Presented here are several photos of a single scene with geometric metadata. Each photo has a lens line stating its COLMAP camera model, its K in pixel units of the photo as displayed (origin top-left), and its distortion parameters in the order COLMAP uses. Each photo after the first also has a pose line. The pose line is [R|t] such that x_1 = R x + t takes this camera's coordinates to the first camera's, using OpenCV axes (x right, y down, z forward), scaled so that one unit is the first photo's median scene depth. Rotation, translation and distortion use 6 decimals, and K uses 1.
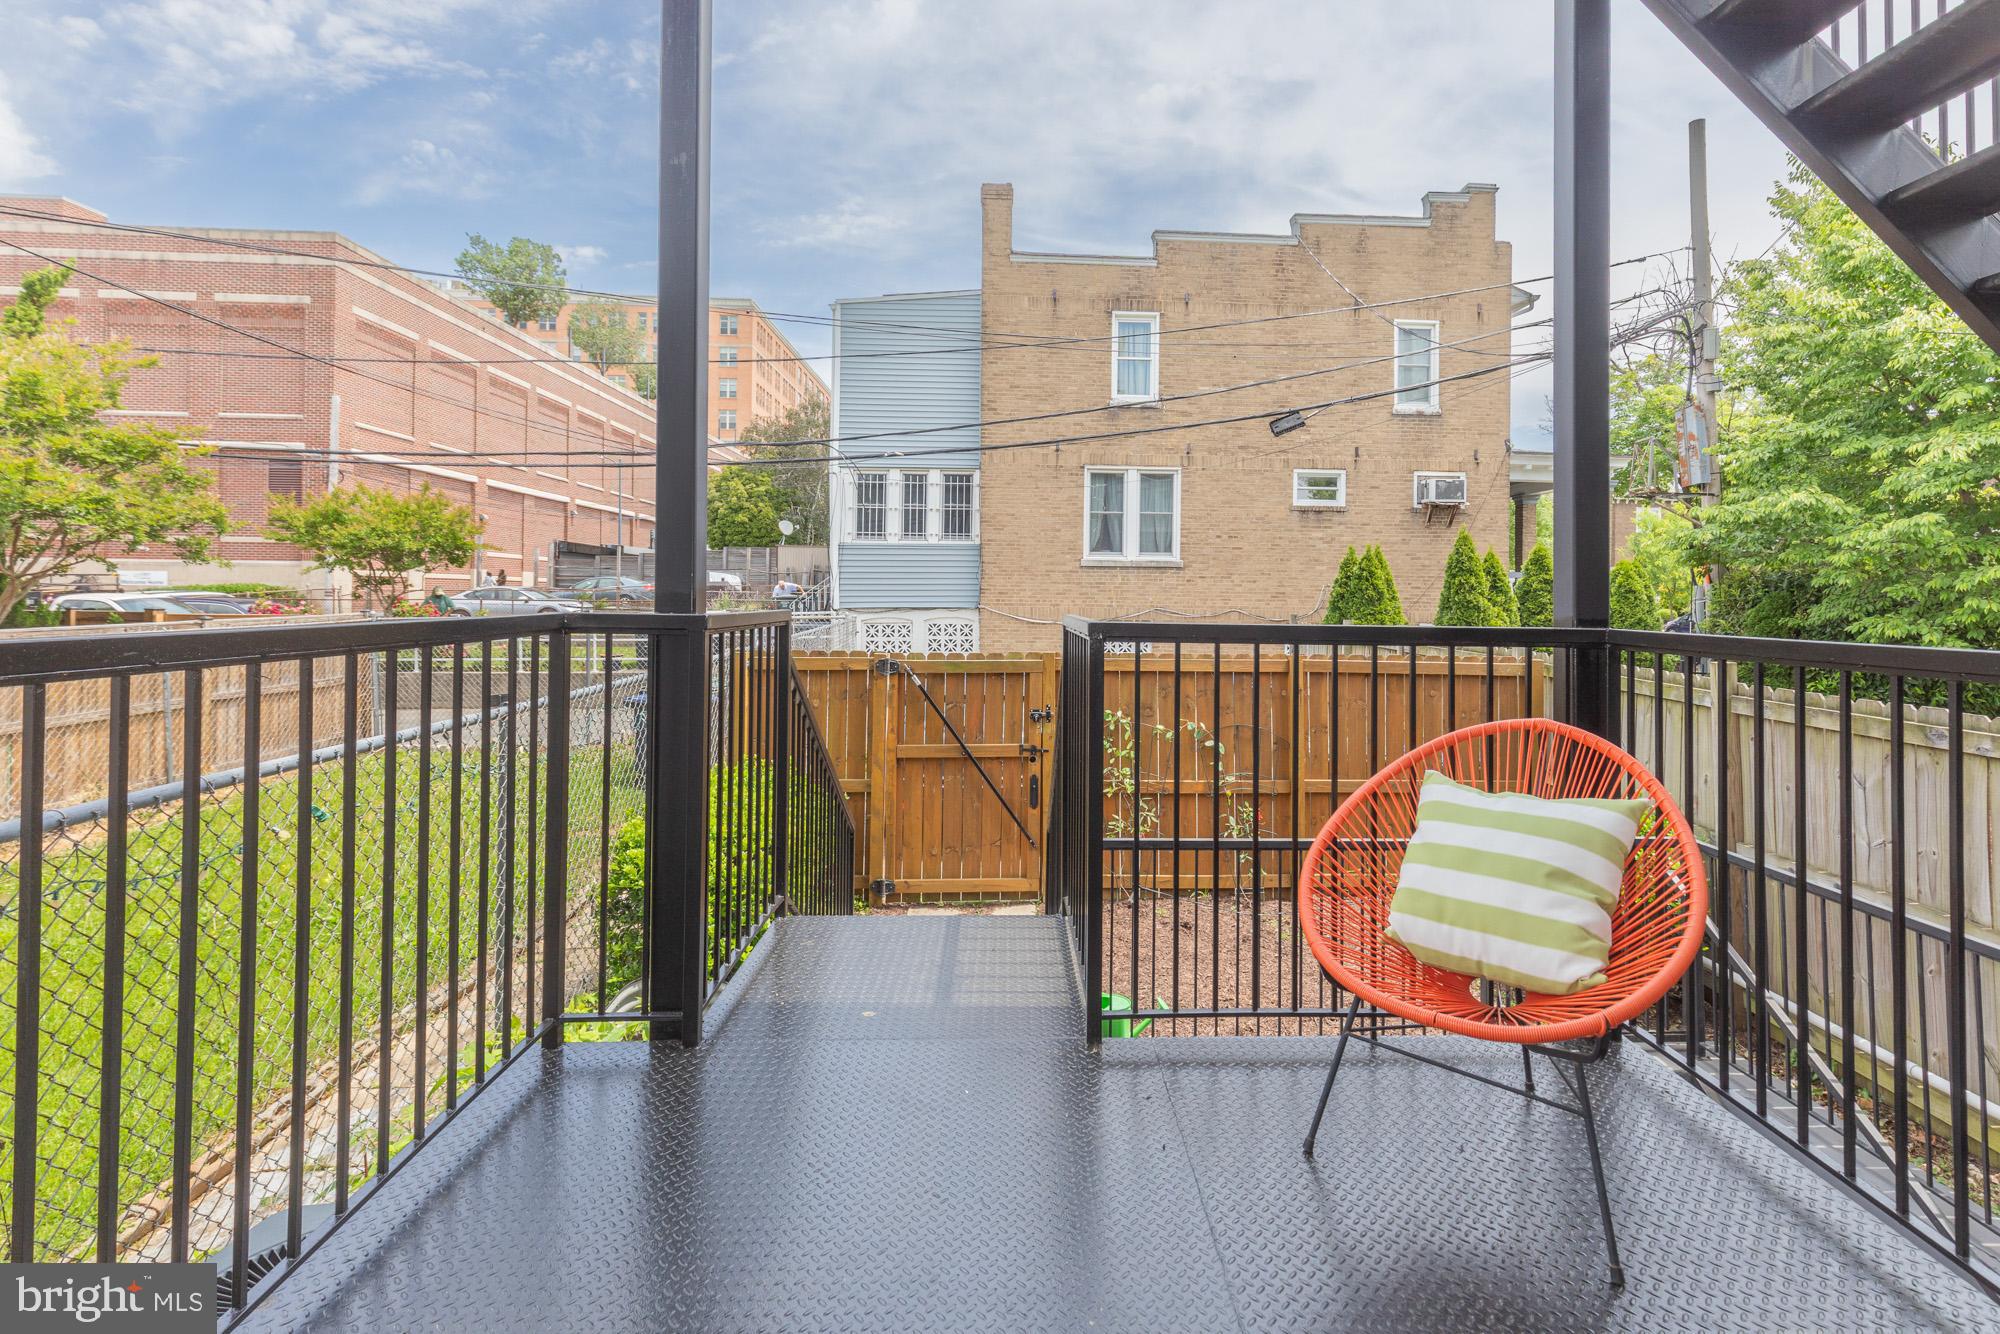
lens RADIAL K [[956.1, 0, 1035.6], [0, 956.1, 579.0], [0, 0, 1]] dist [0.007813, -0.000101]
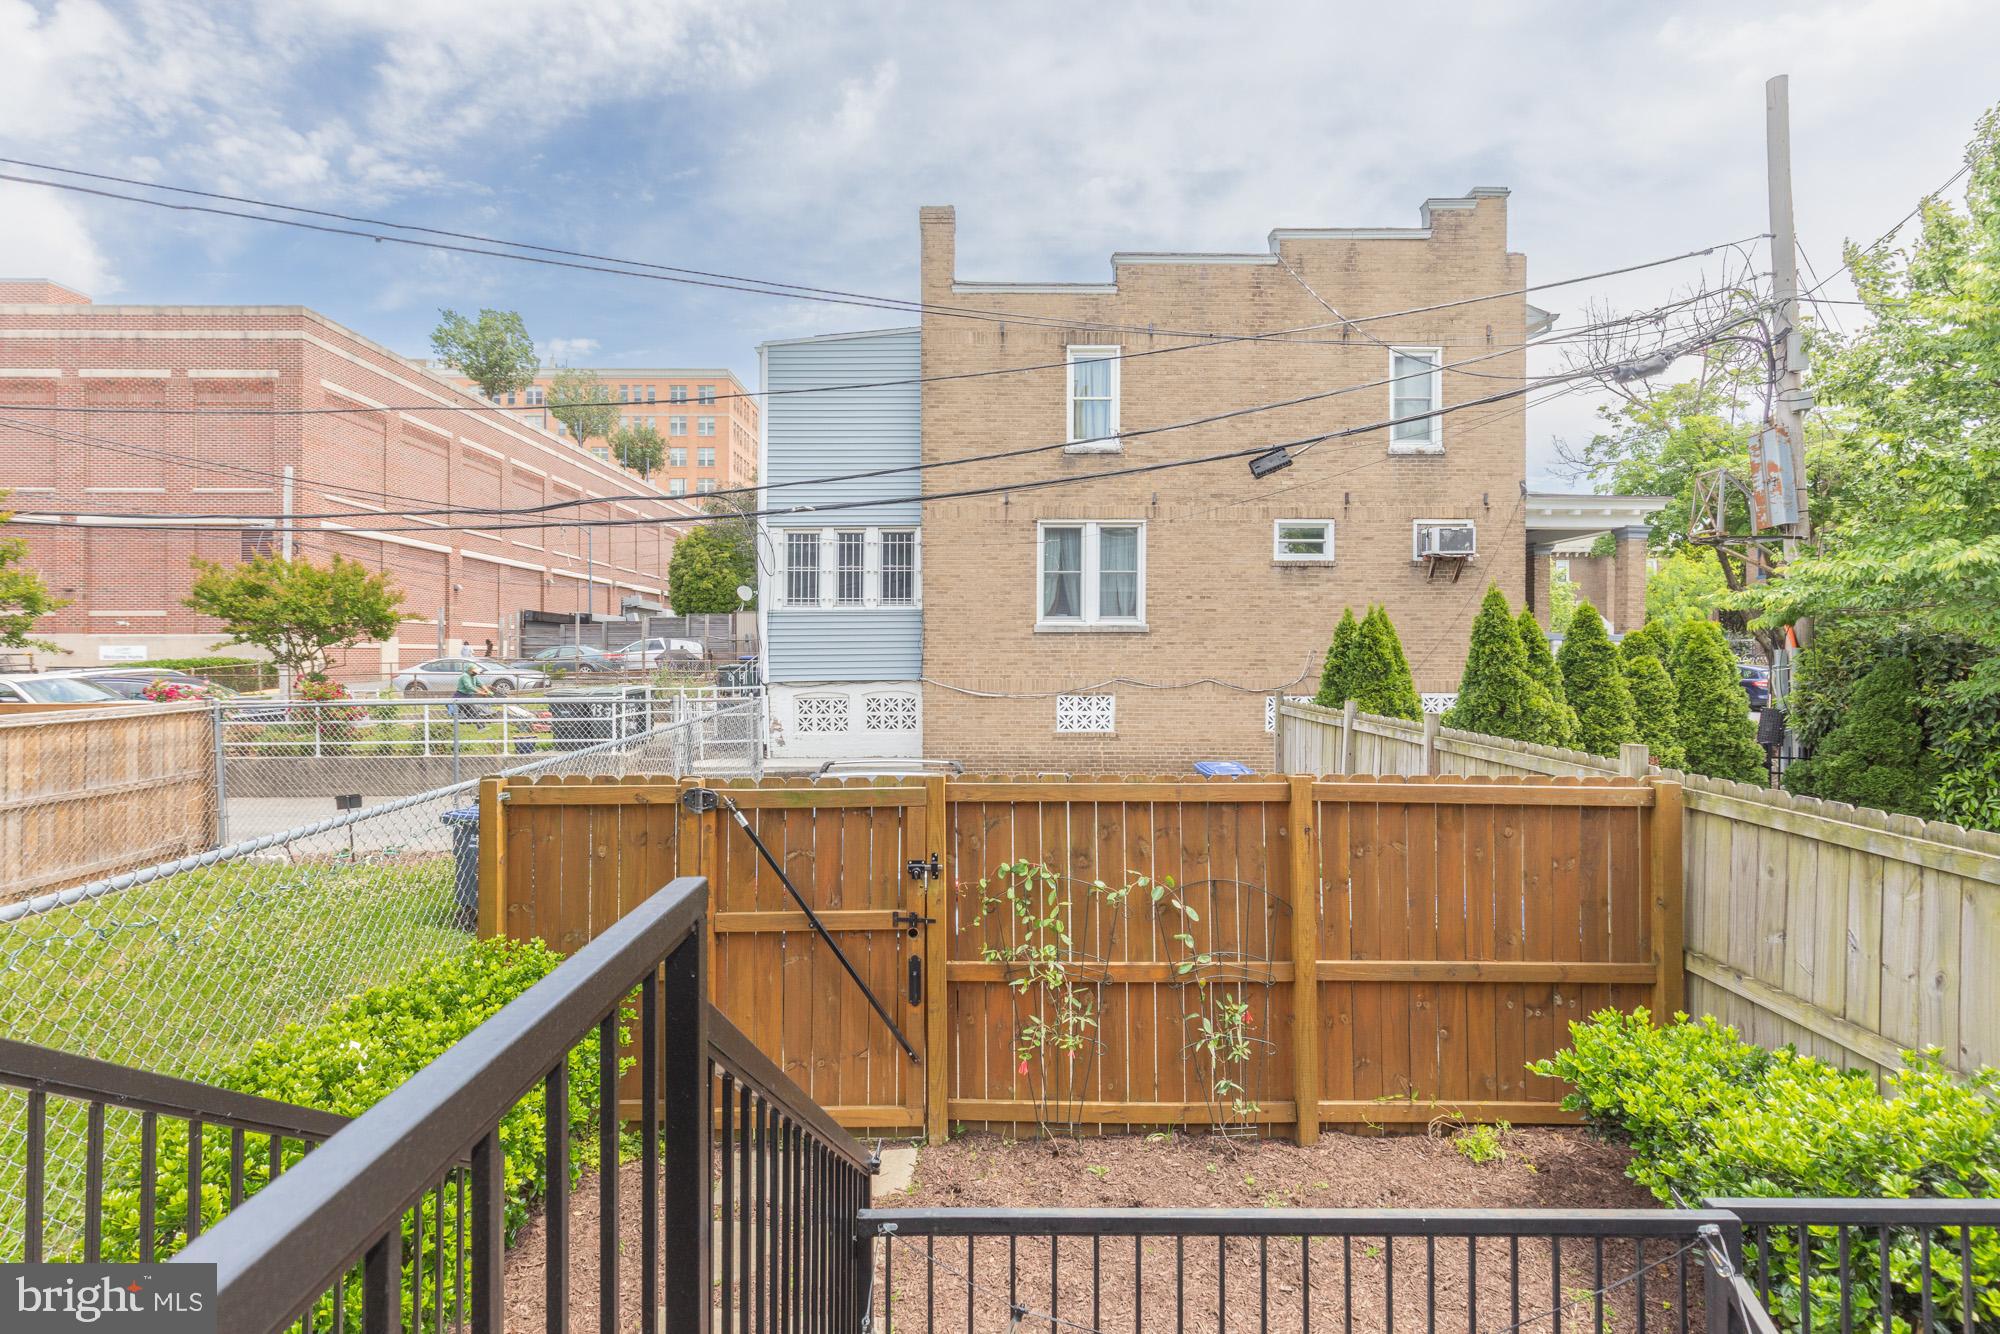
lens RADIAL K [[907.5, 0, 980.9], [0, 907.5, 651.7], [0, 0, 1]] dist [0.005175, -0.000136]
pose [[0.999114, -0.012443, -0.040197, 0.031433], [0.013075, 0.999794, 0.015501, -0.009306], [0.039996, -0.016013, 0.999072, 0.150910]]
